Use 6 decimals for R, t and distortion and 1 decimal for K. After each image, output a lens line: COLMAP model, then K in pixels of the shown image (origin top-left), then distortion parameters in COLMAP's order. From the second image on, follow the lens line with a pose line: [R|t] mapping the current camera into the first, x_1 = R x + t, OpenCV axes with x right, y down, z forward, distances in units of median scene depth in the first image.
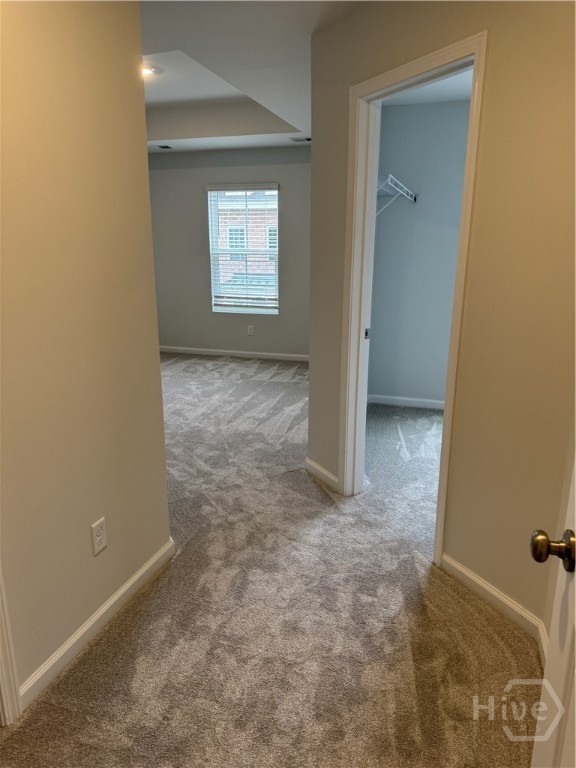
lens RADIAL K [[540.5, 0, 284.9], [0, 540.5, 383.6], [0, 0, 1]] dist [0.136847, -0.217012]
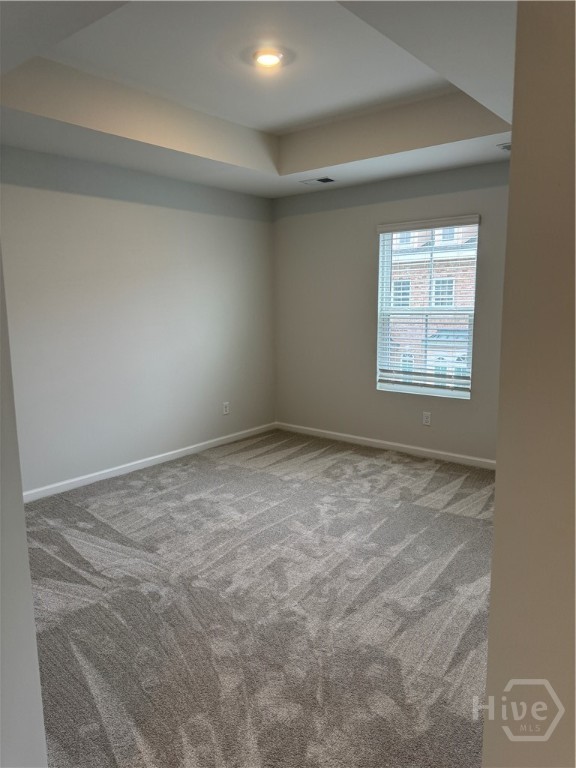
lens RADIAL K [[540.5, 0, 284.9], [0, 540.5, 383.6], [0, 0, 1]] dist [0.136847, -0.217012]
pose [[0.929665, 0.046798, -0.365423, 0.027538], [-0.080160, 0.993830, -0.076657, -0.093847], [0.359581, 0.100558, 0.927680, 0.334741]]
